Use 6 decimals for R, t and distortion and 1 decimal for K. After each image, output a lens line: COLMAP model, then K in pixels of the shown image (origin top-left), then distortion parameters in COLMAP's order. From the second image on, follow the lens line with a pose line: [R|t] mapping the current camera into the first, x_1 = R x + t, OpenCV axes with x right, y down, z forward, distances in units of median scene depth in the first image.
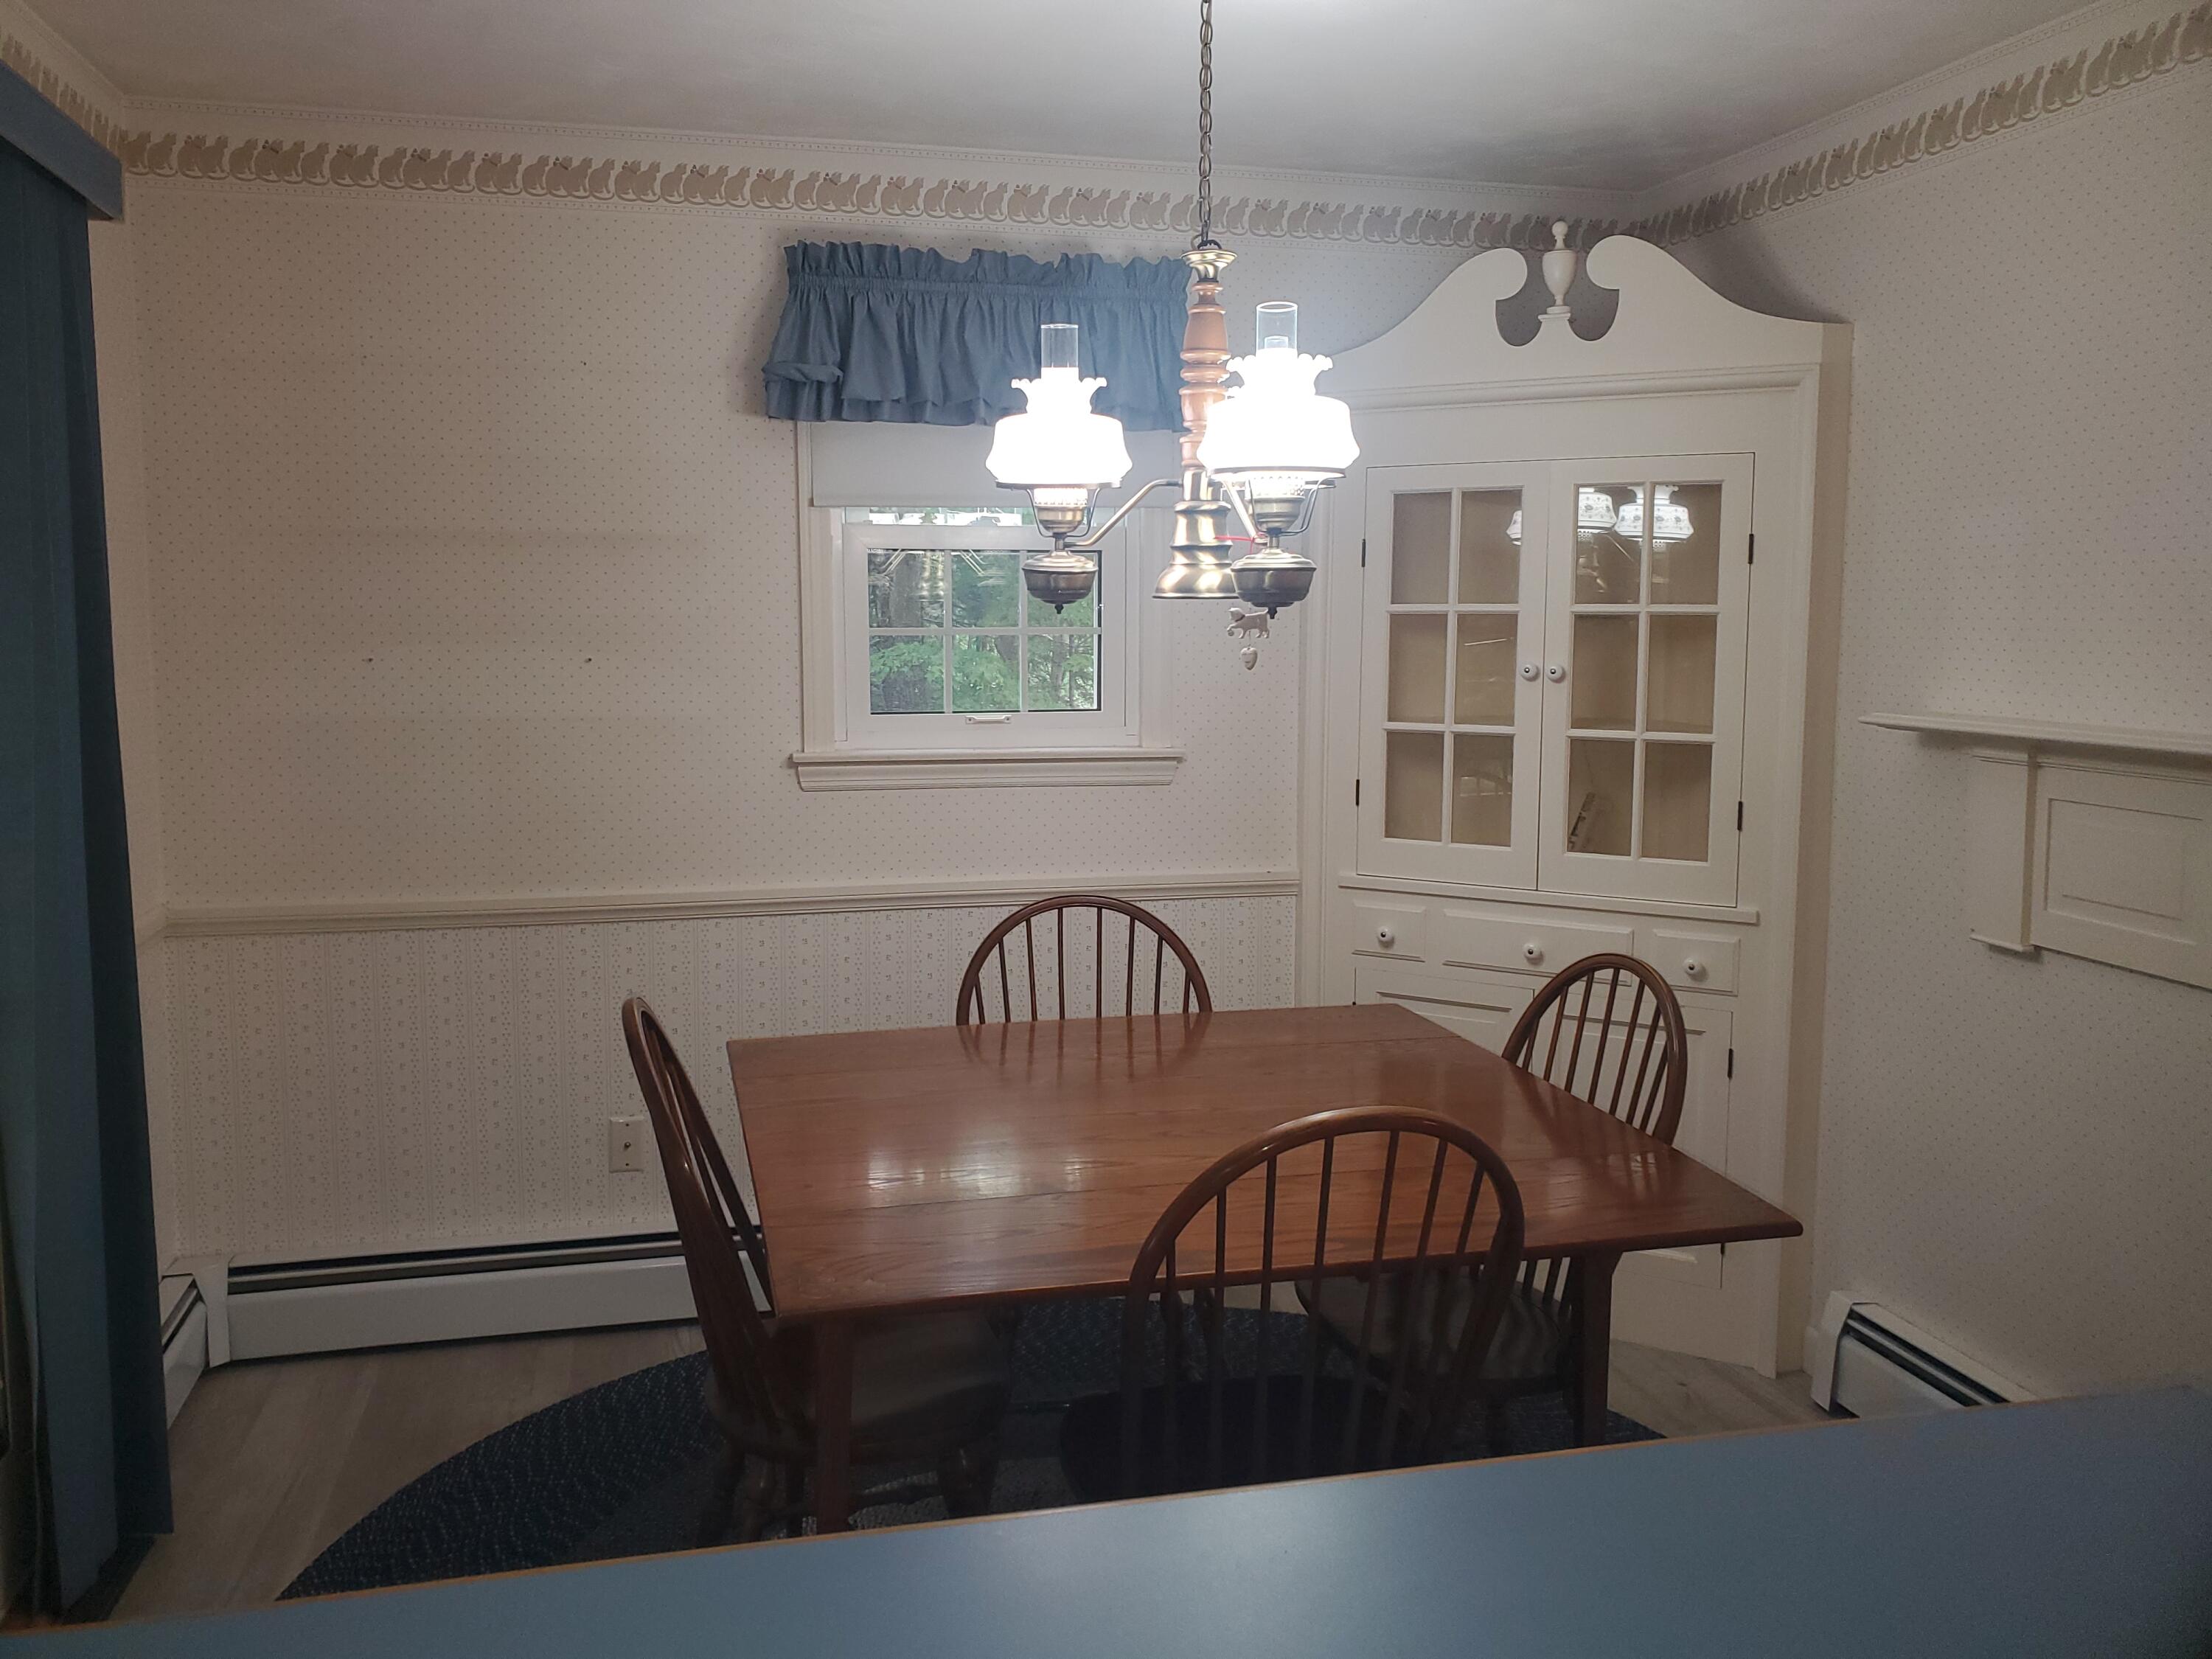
lens RADIAL K [[1717.6, 0, 1104.0], [0, 1717.6, 773.4], [0, 0, 1]] dist [0.083930, -0.166336]
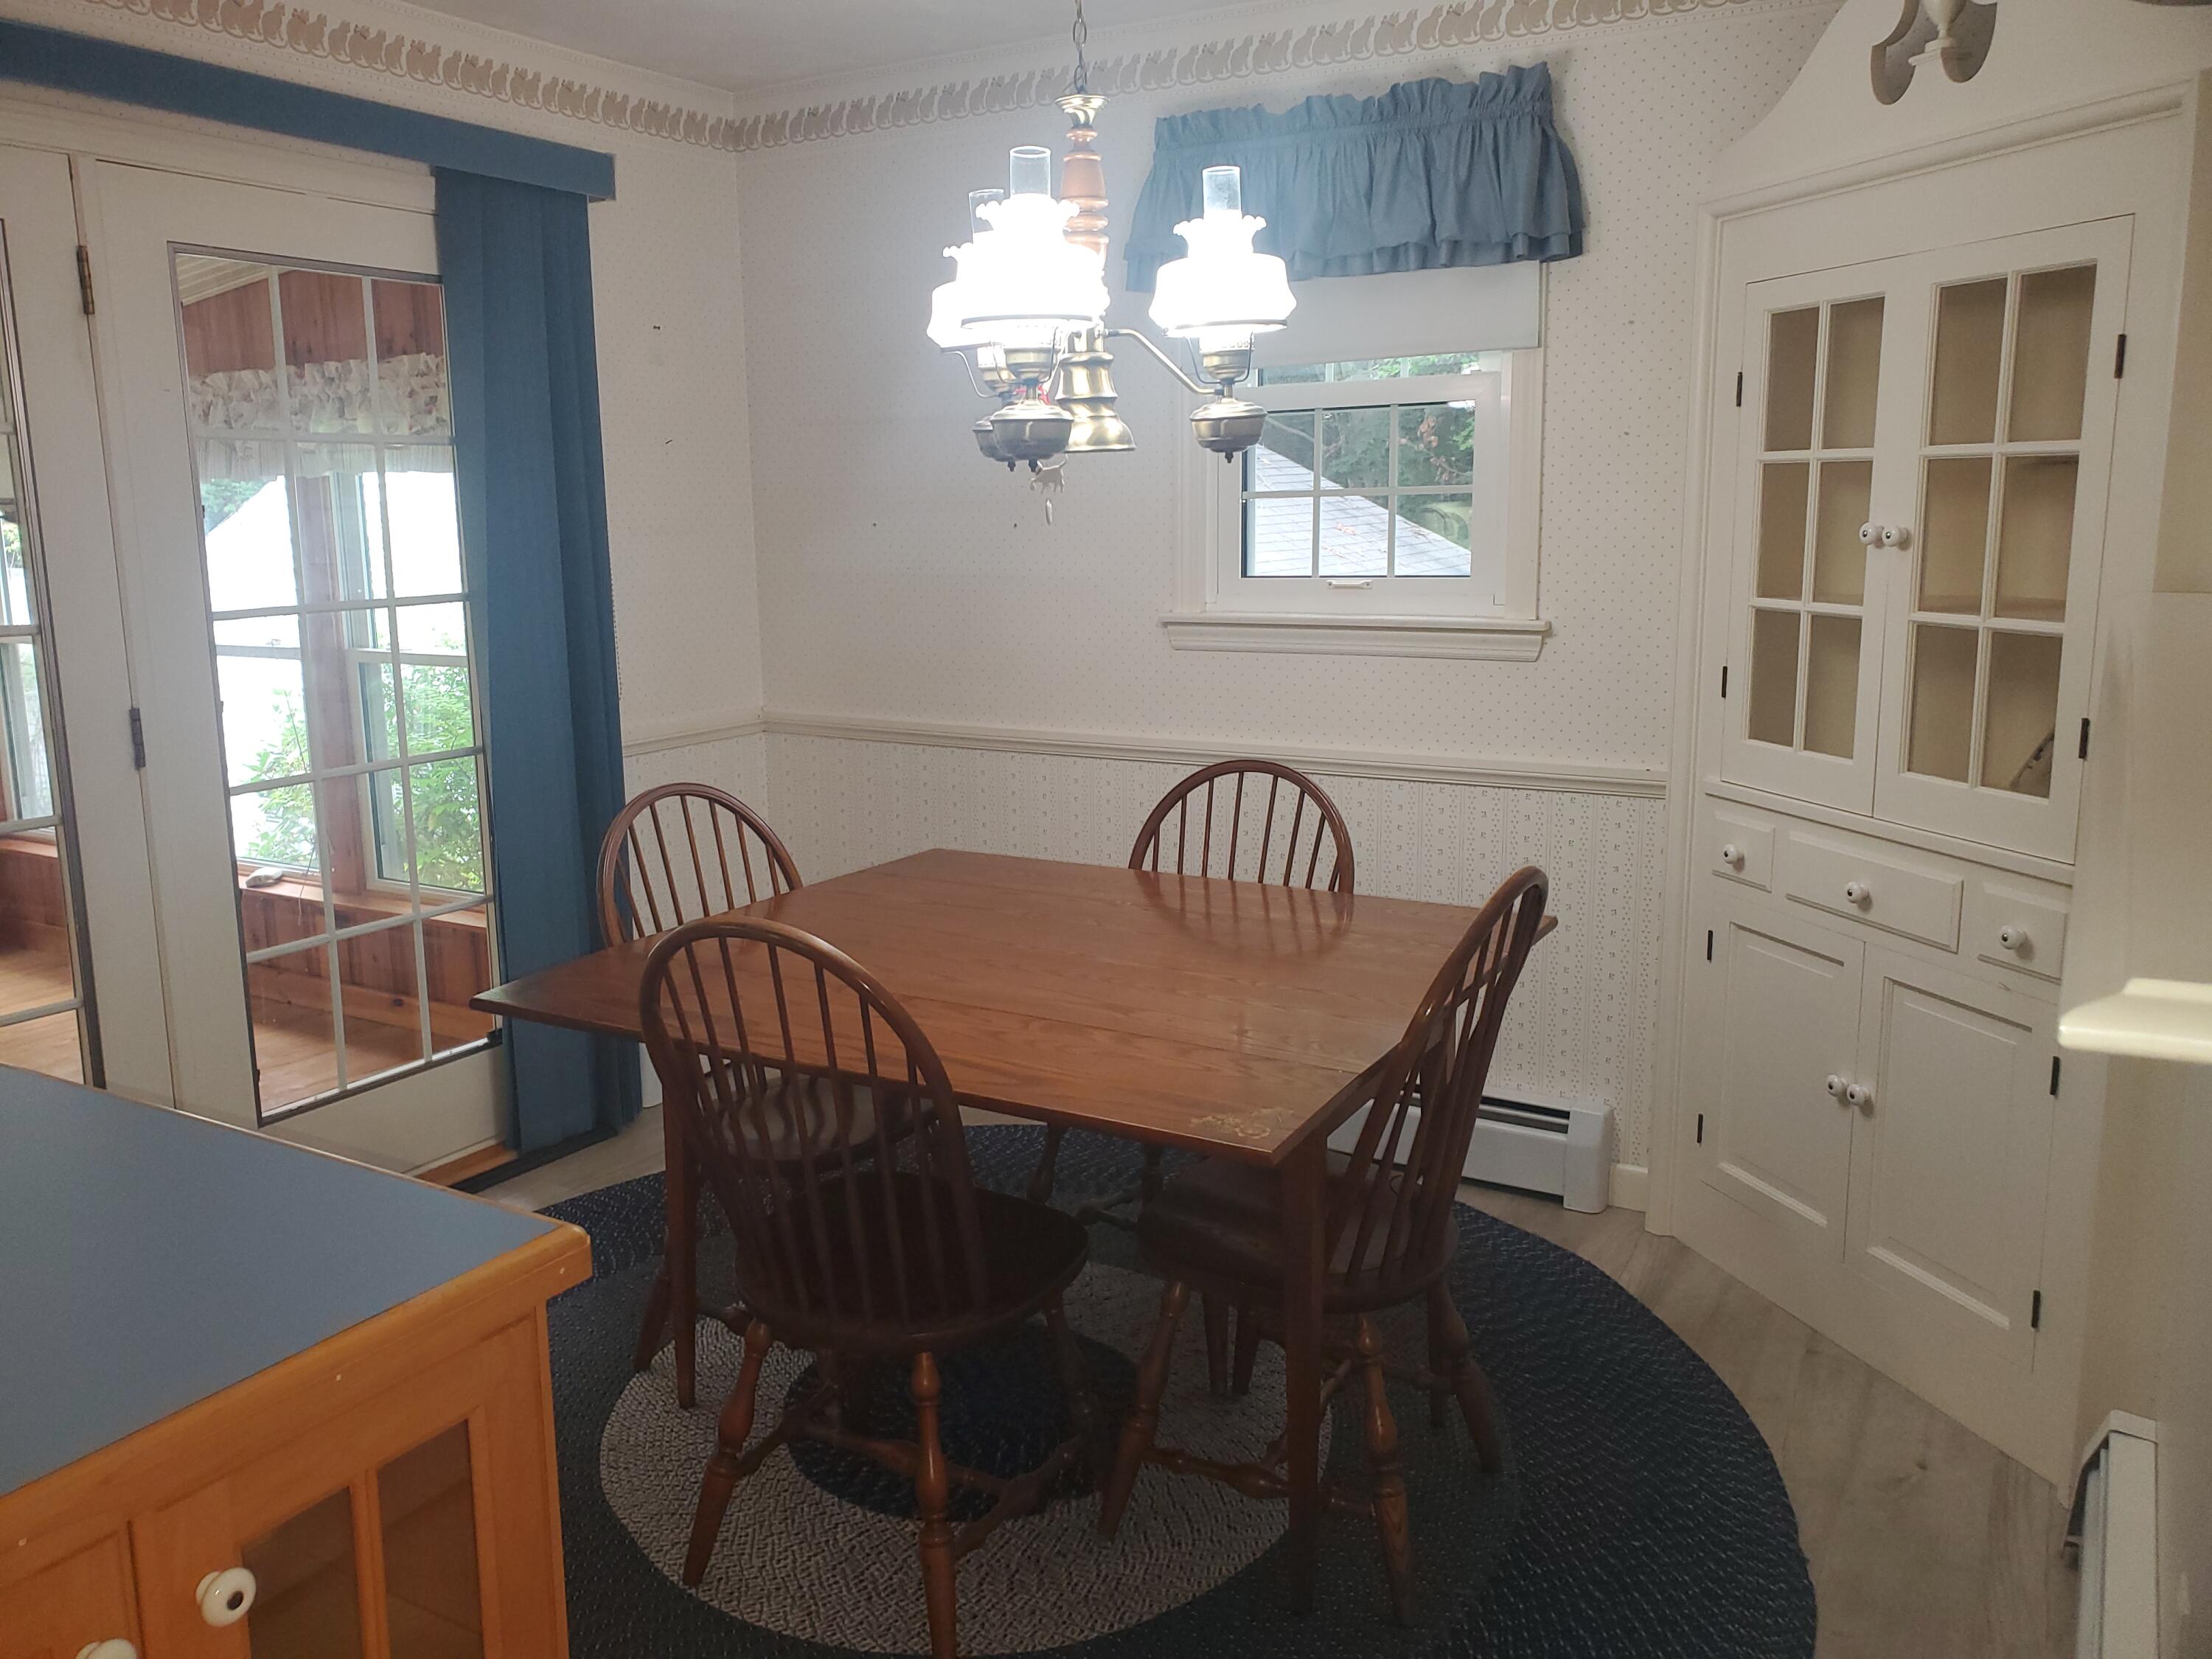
lens RADIAL K [[1734.4, 0, 1093.8], [0, 1734.4, 783.8], [0, 0, 1]] dist [0.008962, 0.030682]
pose [[0.729593, 0.100228, -0.676498, 0.557572], [-0.049698, 0.994357, 0.093723, -0.004033], [0.682074, -0.034758, 0.730457, 0.195387]]
